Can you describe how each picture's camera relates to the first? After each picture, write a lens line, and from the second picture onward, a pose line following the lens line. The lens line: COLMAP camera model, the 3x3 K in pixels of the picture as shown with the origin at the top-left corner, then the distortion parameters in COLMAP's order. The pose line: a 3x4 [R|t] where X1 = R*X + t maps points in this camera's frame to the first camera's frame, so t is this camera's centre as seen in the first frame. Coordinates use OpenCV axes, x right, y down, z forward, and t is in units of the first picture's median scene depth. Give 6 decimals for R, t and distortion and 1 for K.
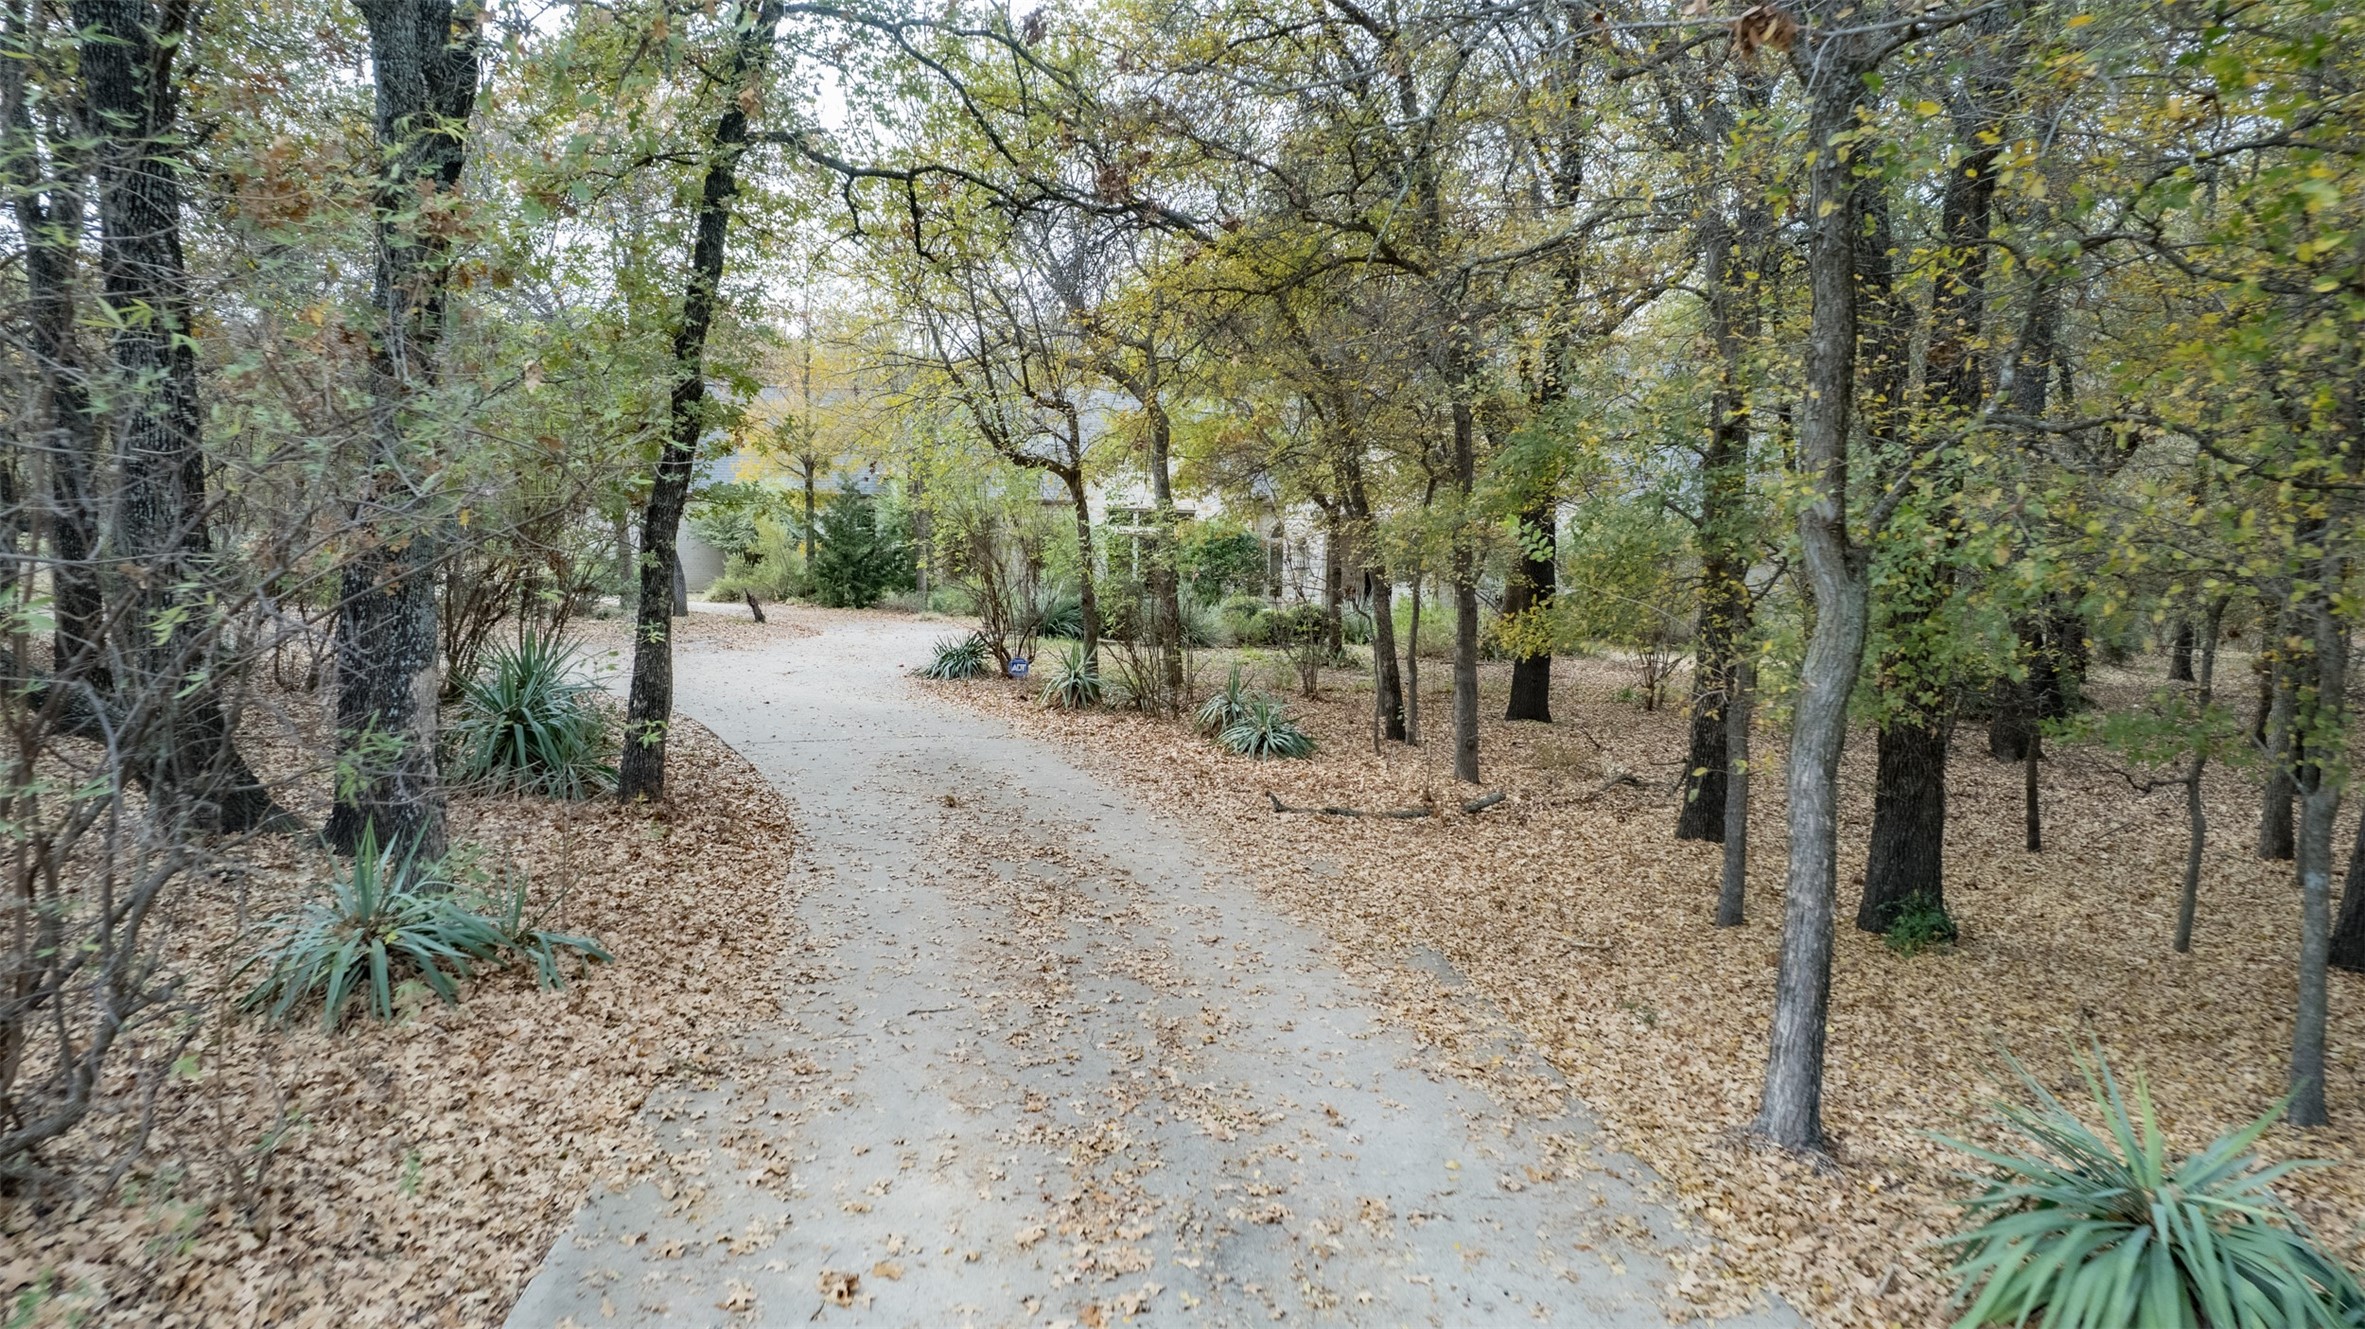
lens RADIAL K [[1466.4, 0, 1182.5], [0, 1466.4, 664.5], [0, 0, 1]] dist [-0.055181, 0.051685]
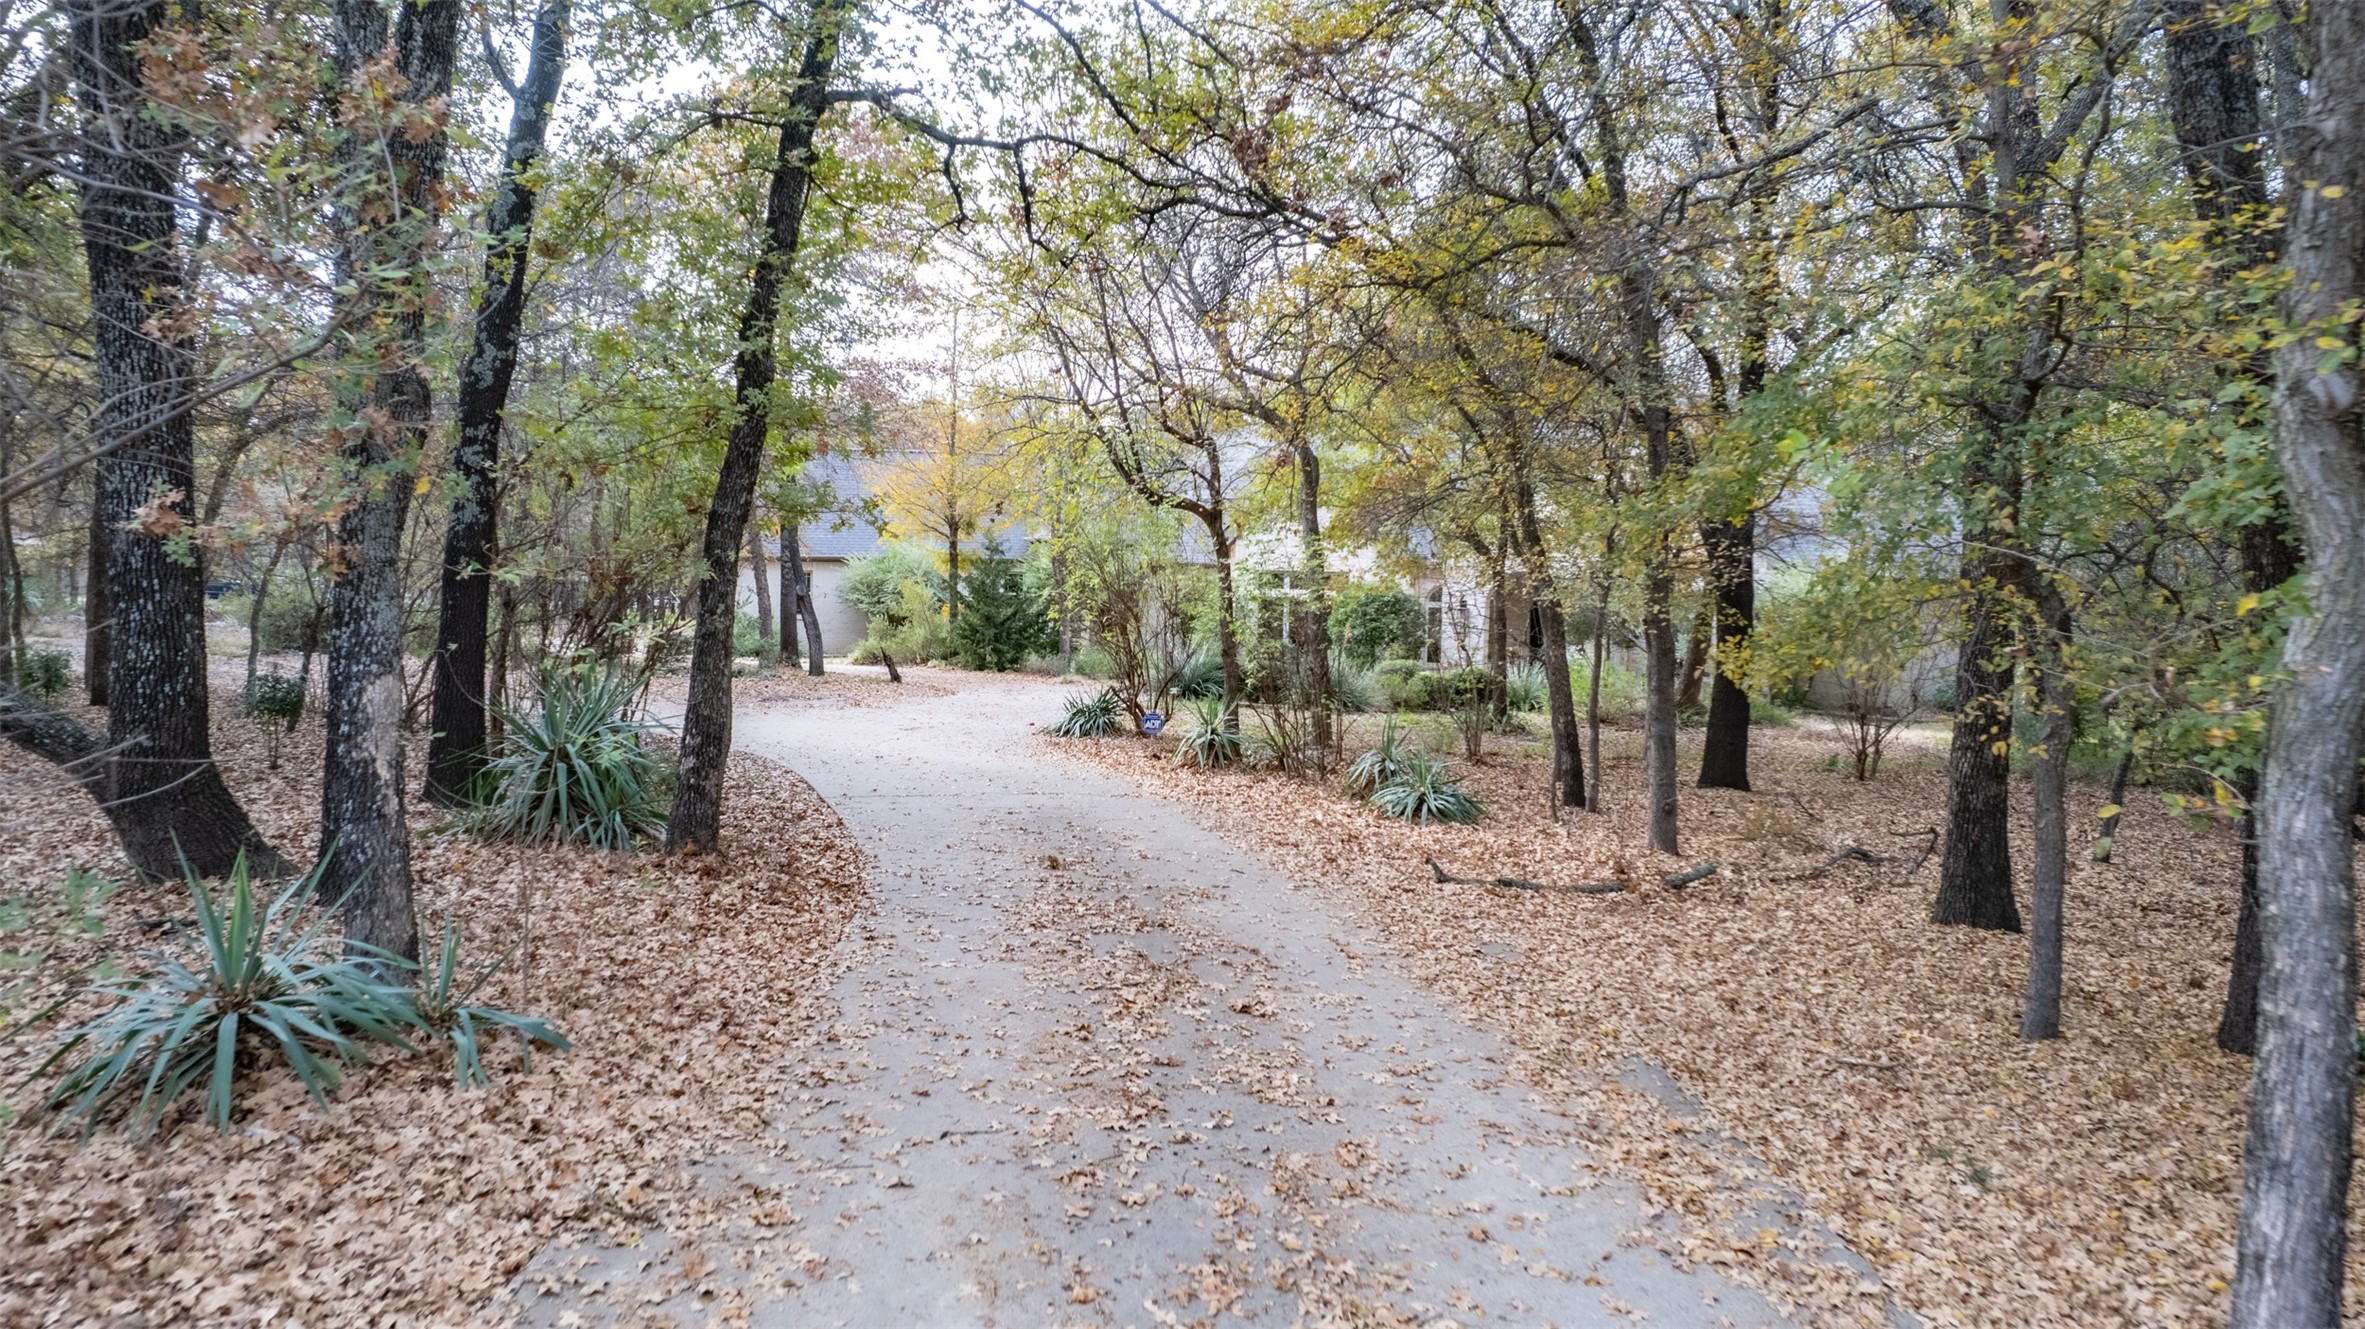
lens RADIAL K [[1466.4, 0, 1182.5], [0, 1466.4, 664.5], [0, 0, 1]] dist [-0.055181, 0.051685]
pose [[0.994384, 0.004267, -0.105748, 0.006481], [-0.009842, 0.998585, -0.052256, 0.021467], [0.105375, 0.053003, 0.993019, 0.148140]]
